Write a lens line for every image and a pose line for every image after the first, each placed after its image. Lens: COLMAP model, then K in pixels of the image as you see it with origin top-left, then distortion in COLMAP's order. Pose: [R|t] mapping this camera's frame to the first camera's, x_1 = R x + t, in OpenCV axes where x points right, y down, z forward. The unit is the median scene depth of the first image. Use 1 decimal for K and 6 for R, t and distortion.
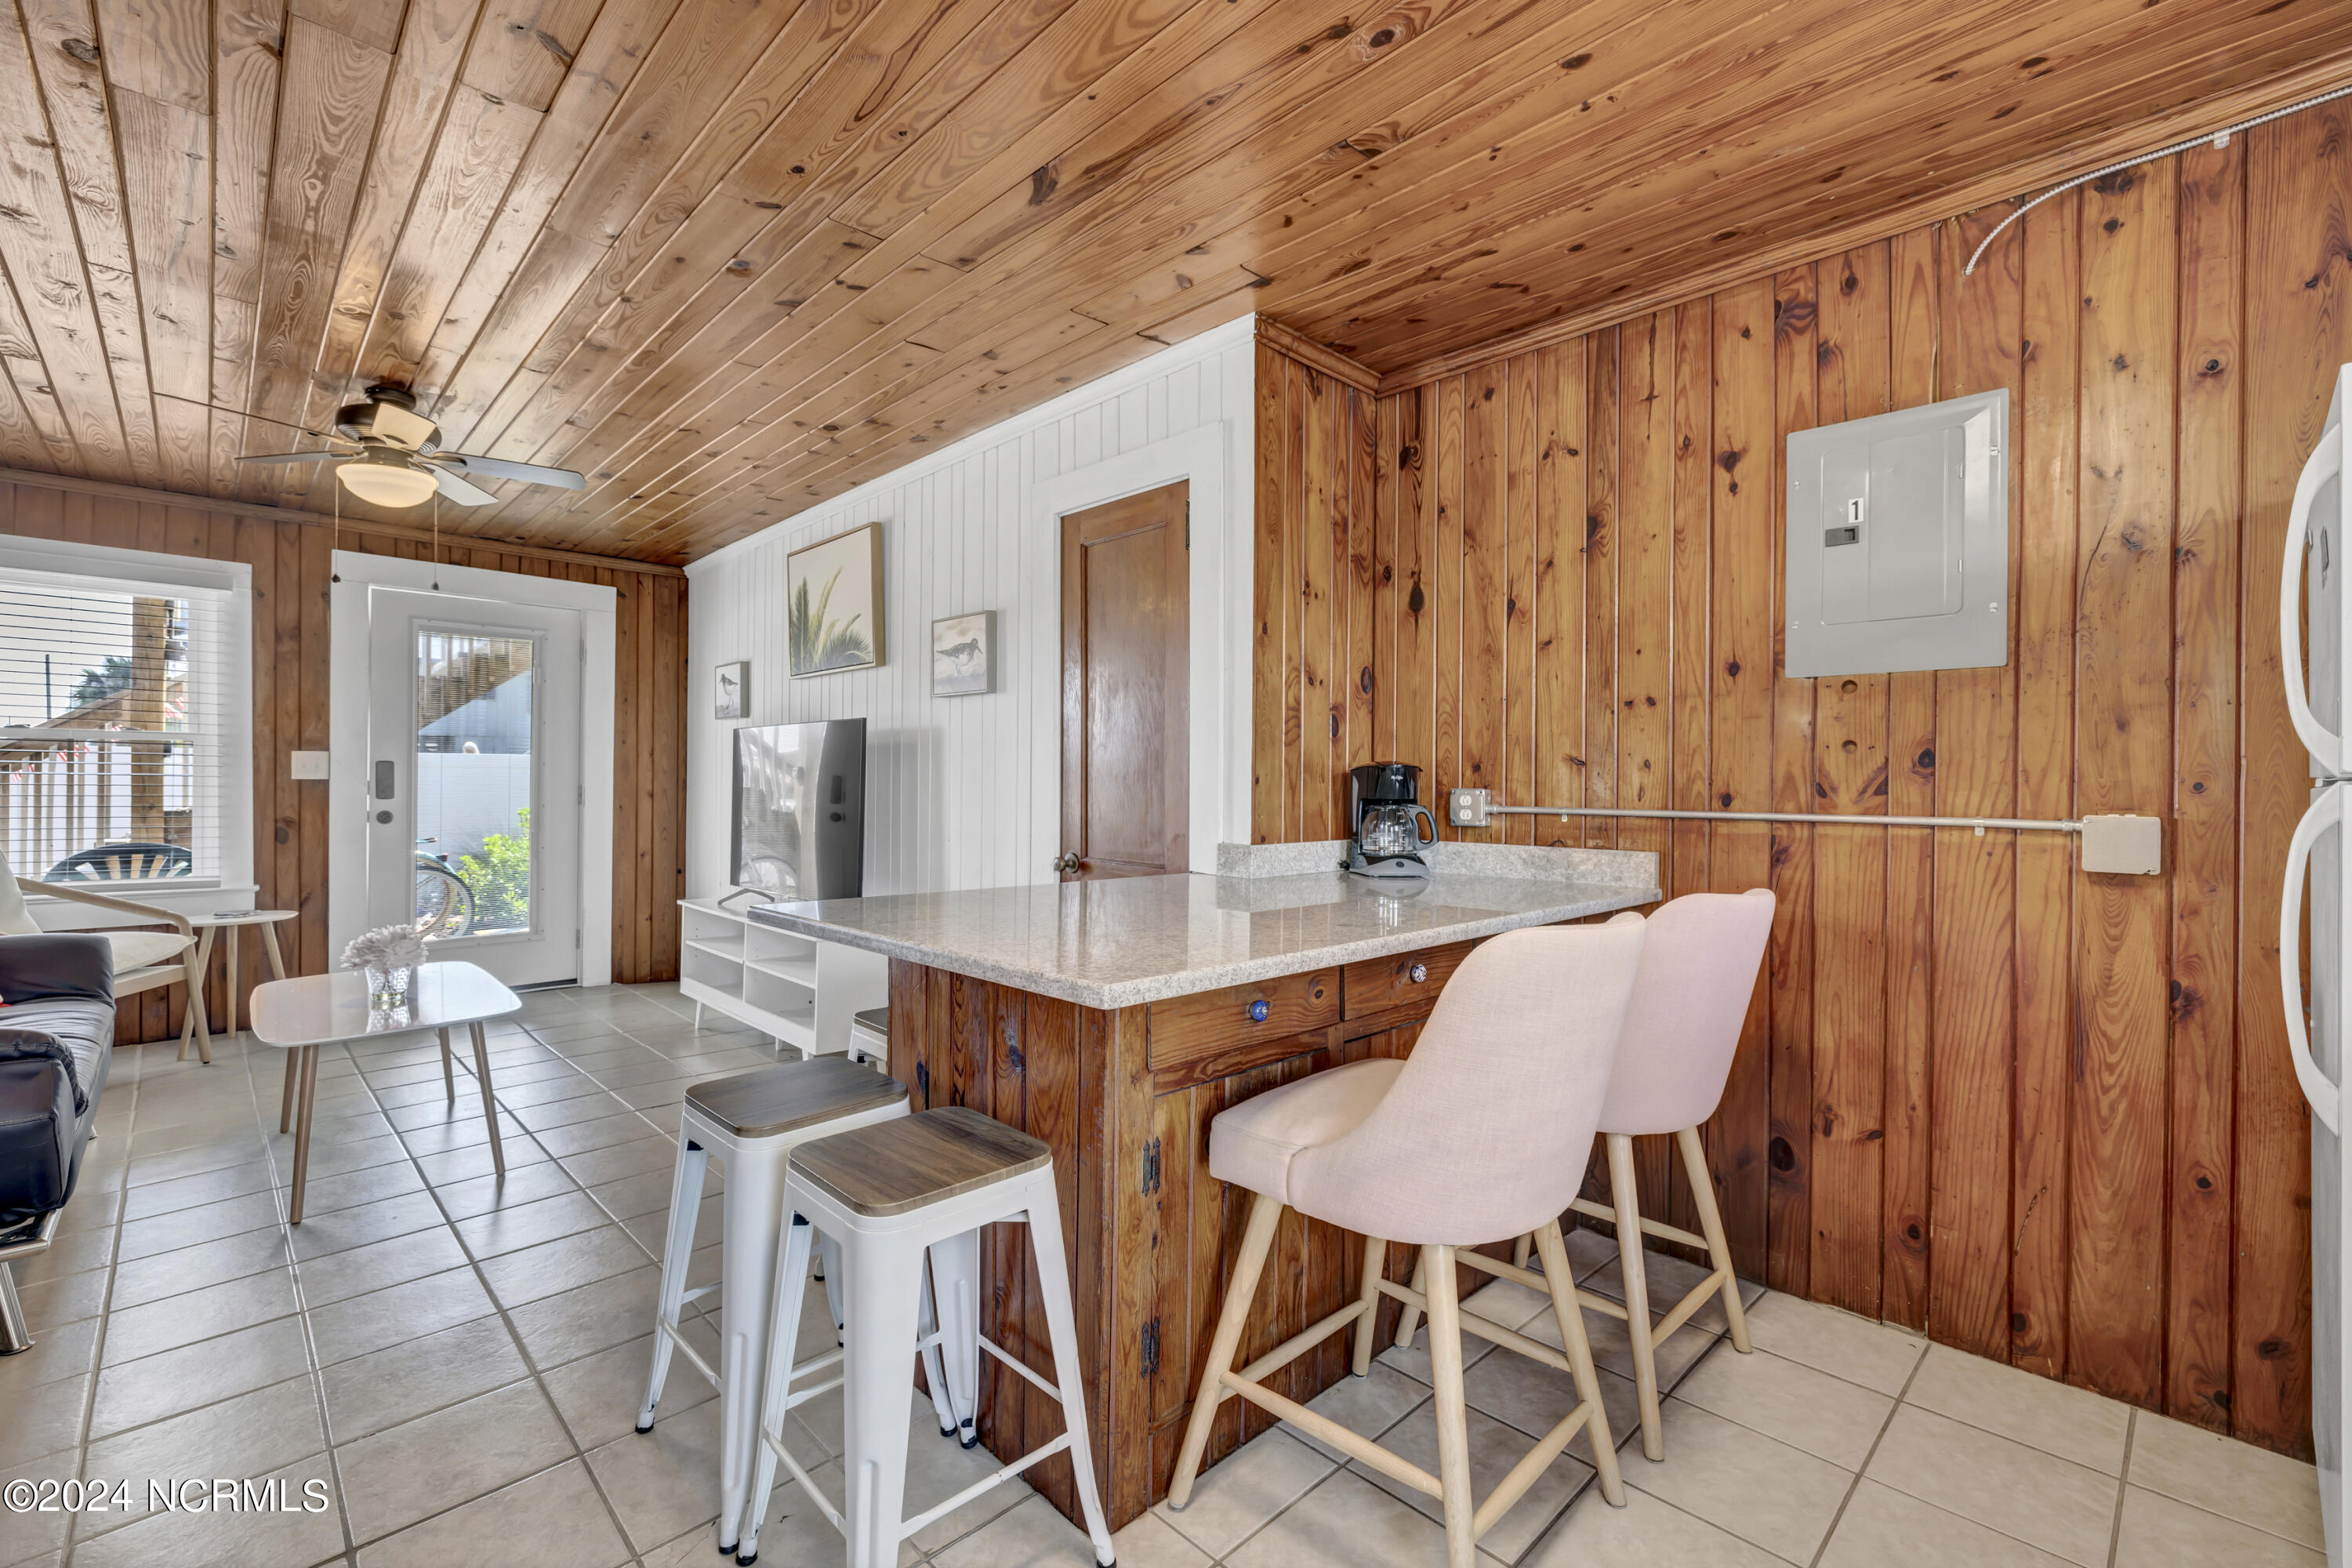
lens RADIAL K [[1014.9, 0, 1179.8], [0, 1014.9, 783.1], [0, 0, 1]] dist [-0.001297, 0.001591]
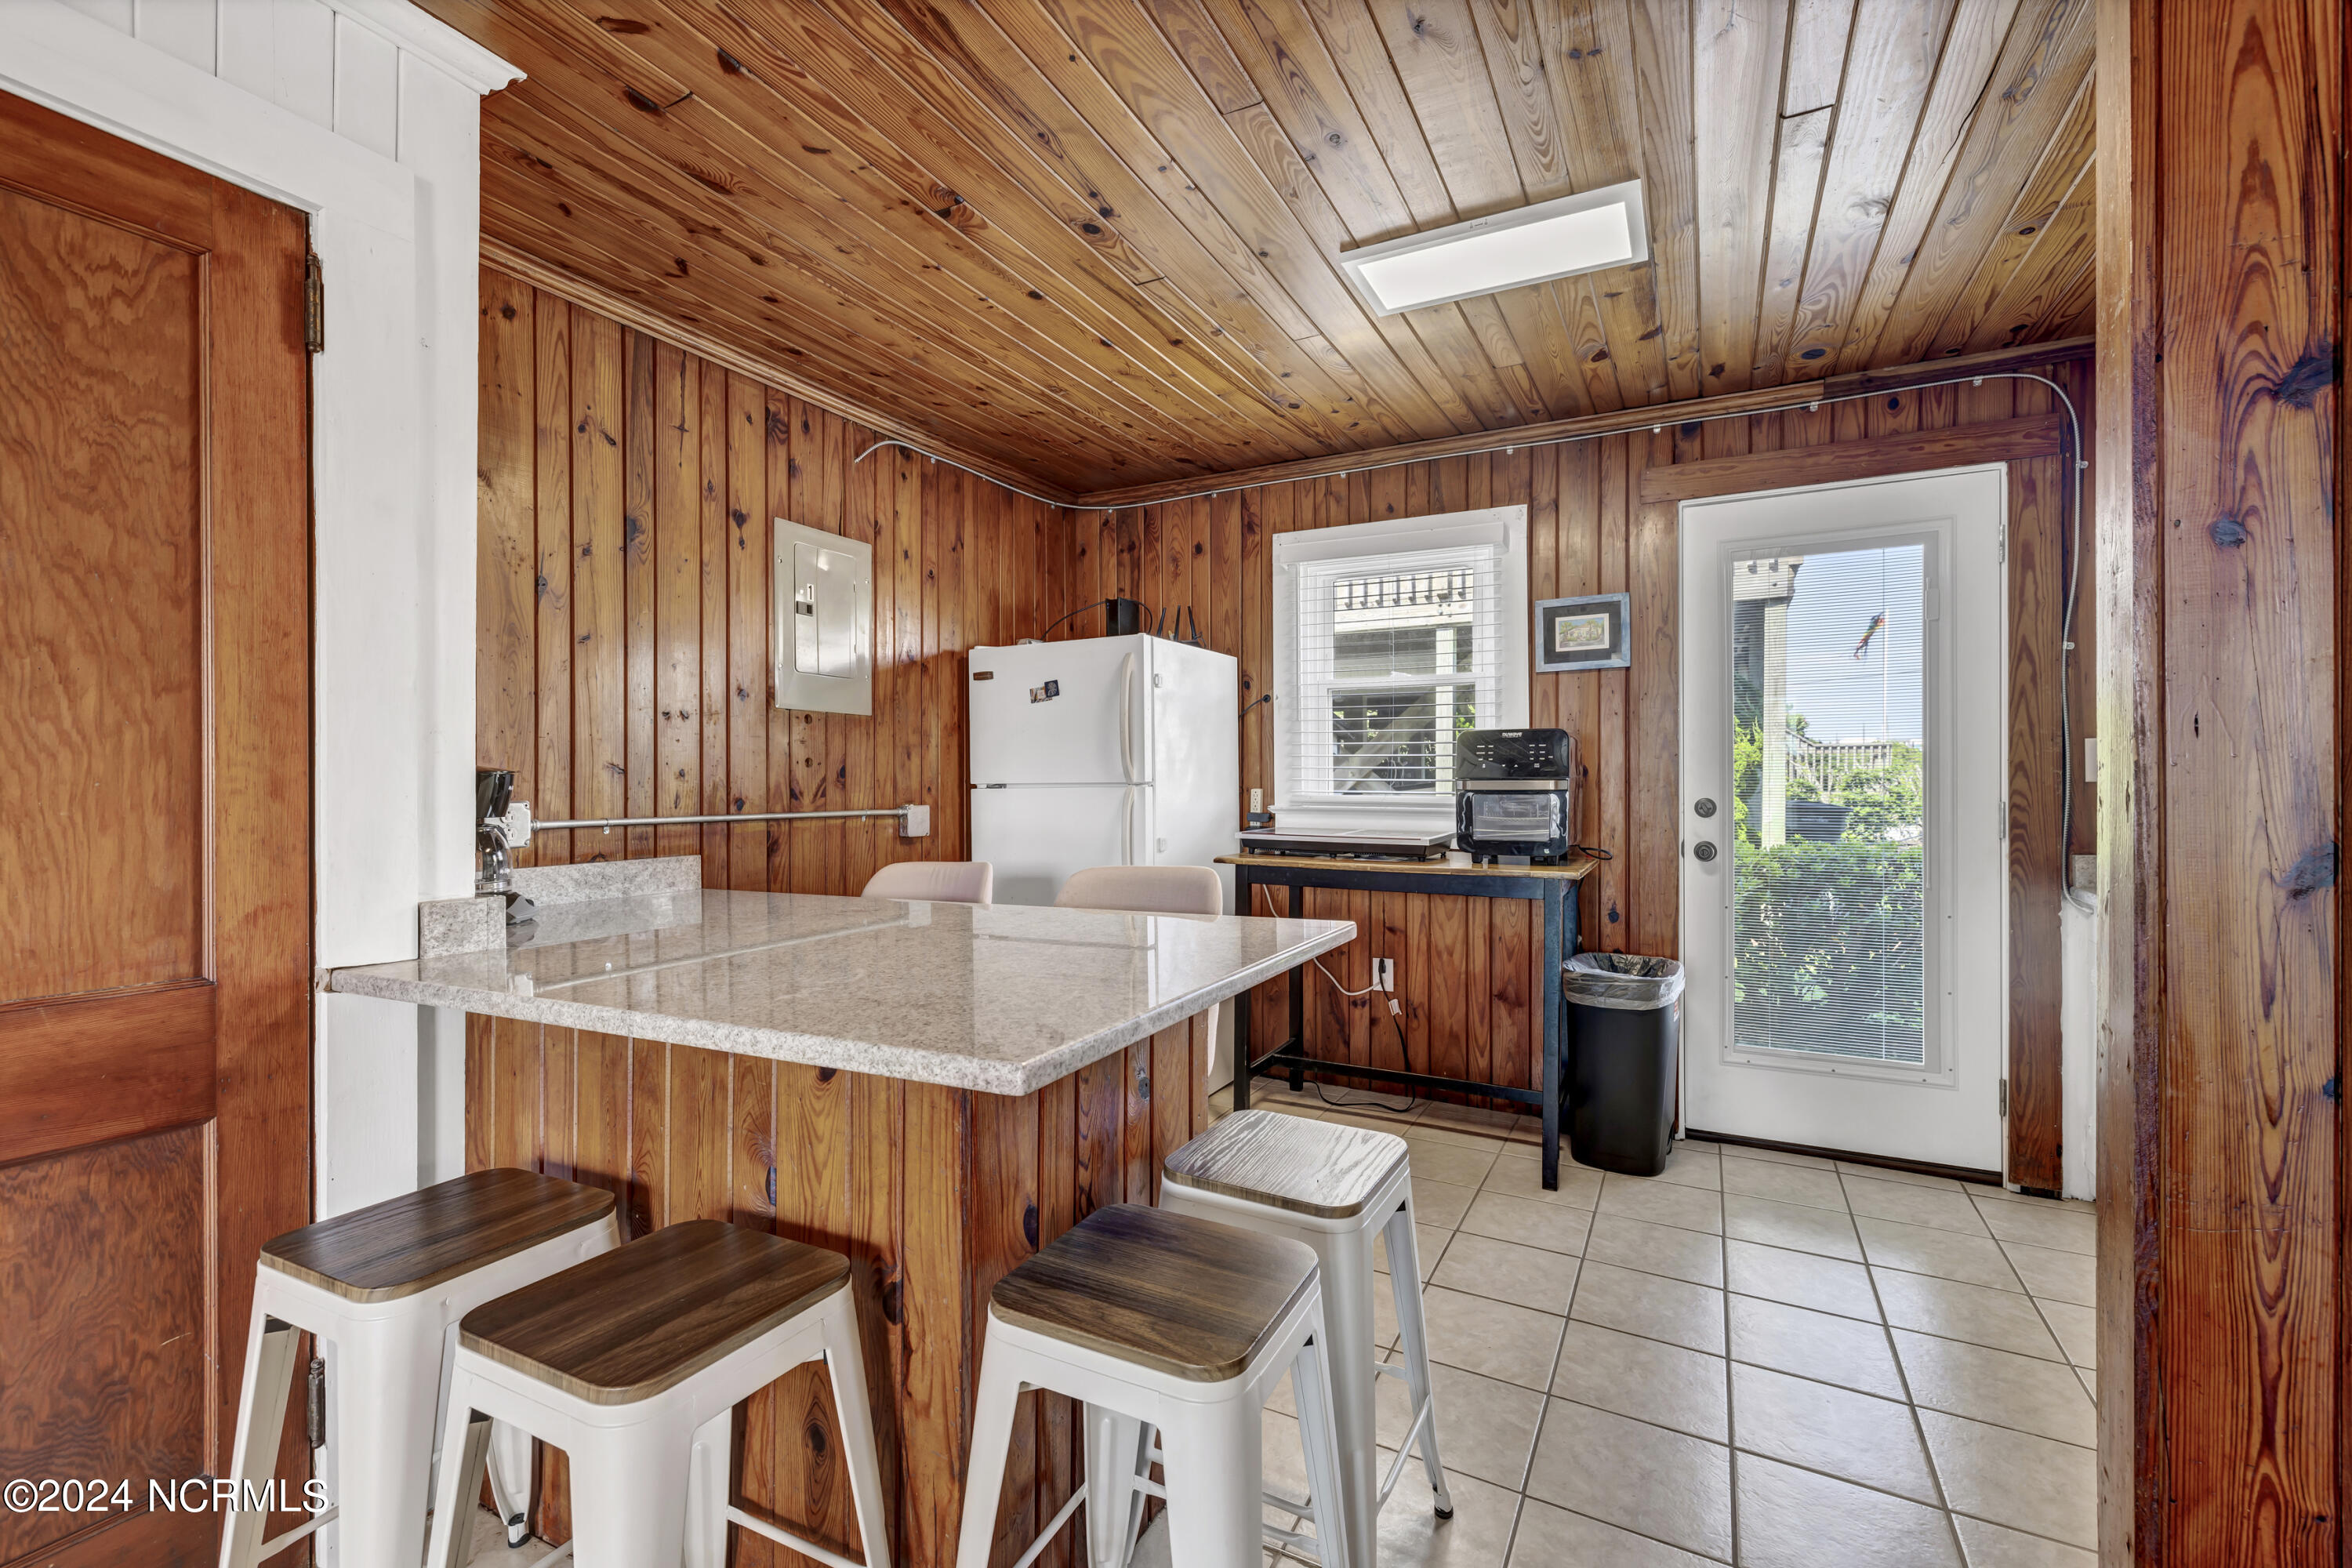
lens RADIAL K [[1014.9, 0, 1163.9], [0, 1014.9, 794.1], [0, 0, 1]] dist [-0.001297, 0.001591]
pose [[-0.309644, -0.012970, 0.950764, -0.422248], [0.007457, 0.999843, 0.016068, -0.006306], [-0.950823, 0.012065, -0.309499, 0.508974]]
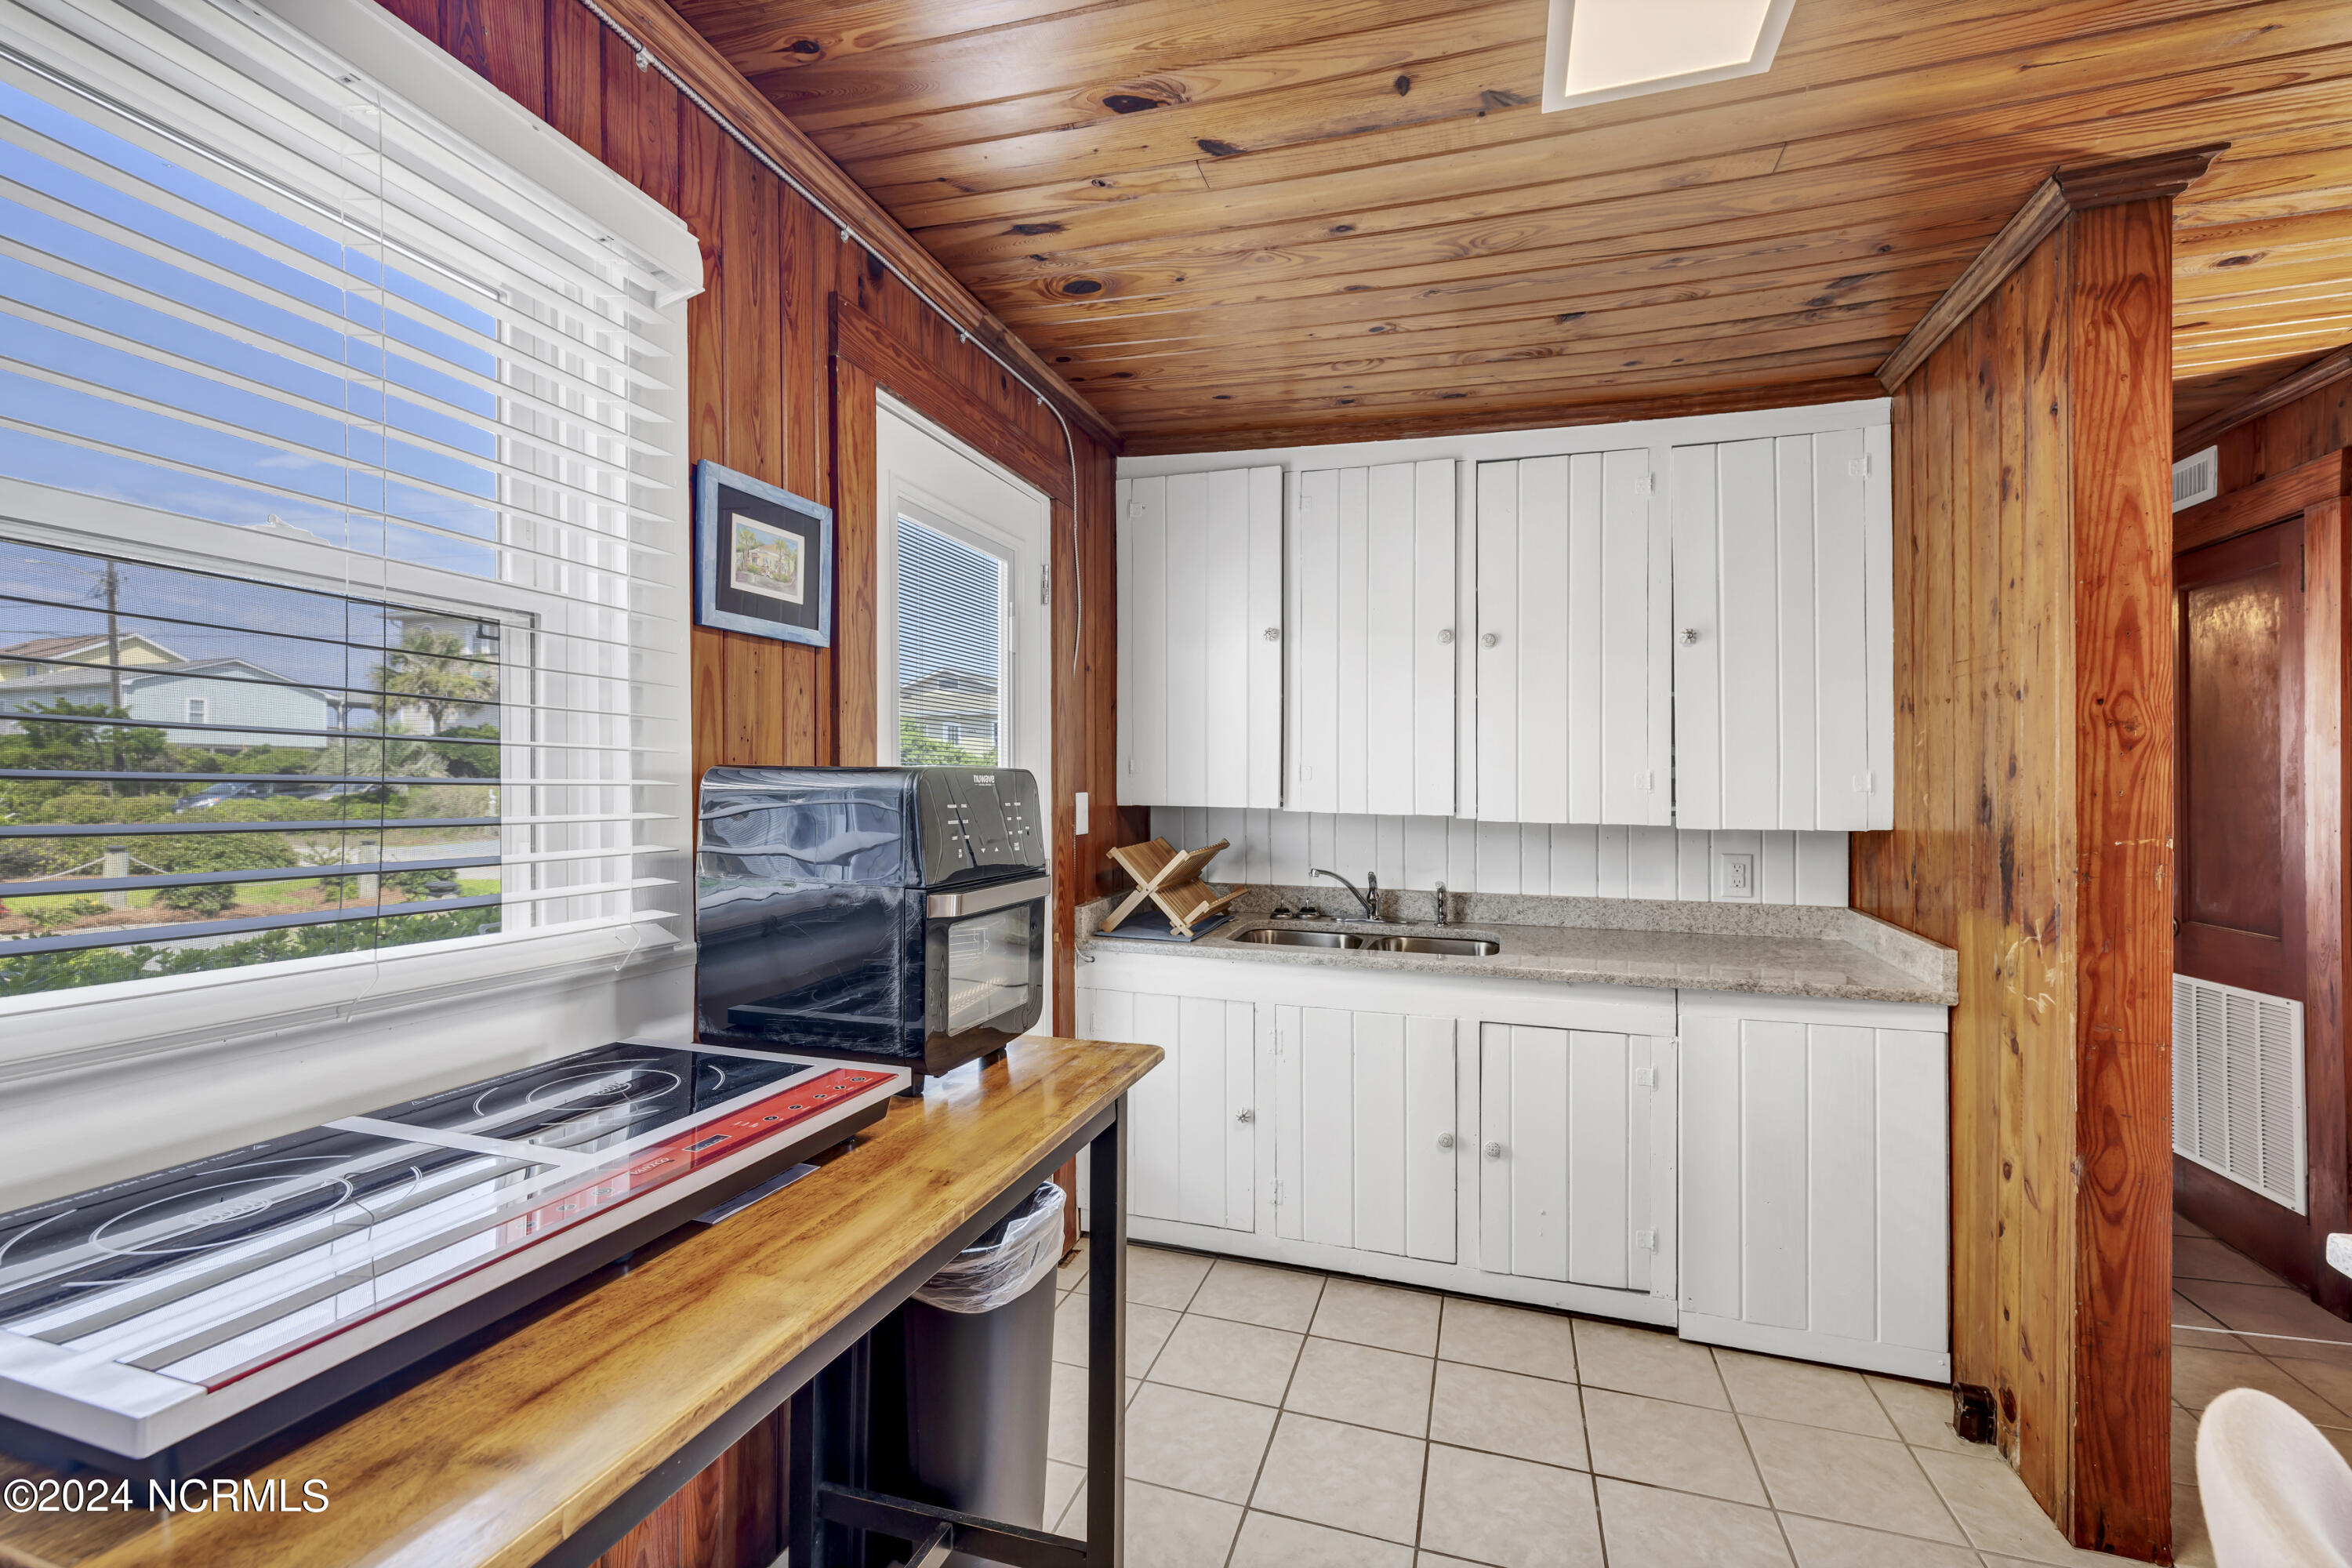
lens RADIAL K [[1014.9, 0, 1177.3], [0, 1014.9, 785.4], [0, 0, 1]] dist [-0.001297, 0.001591]
pose [[-0.879007, -0.004099, -0.476791, 0.290911], [-0.005663, 0.999982, 0.001844, -0.034304], [0.476775, 0.004322, -0.879015, 0.360568]]
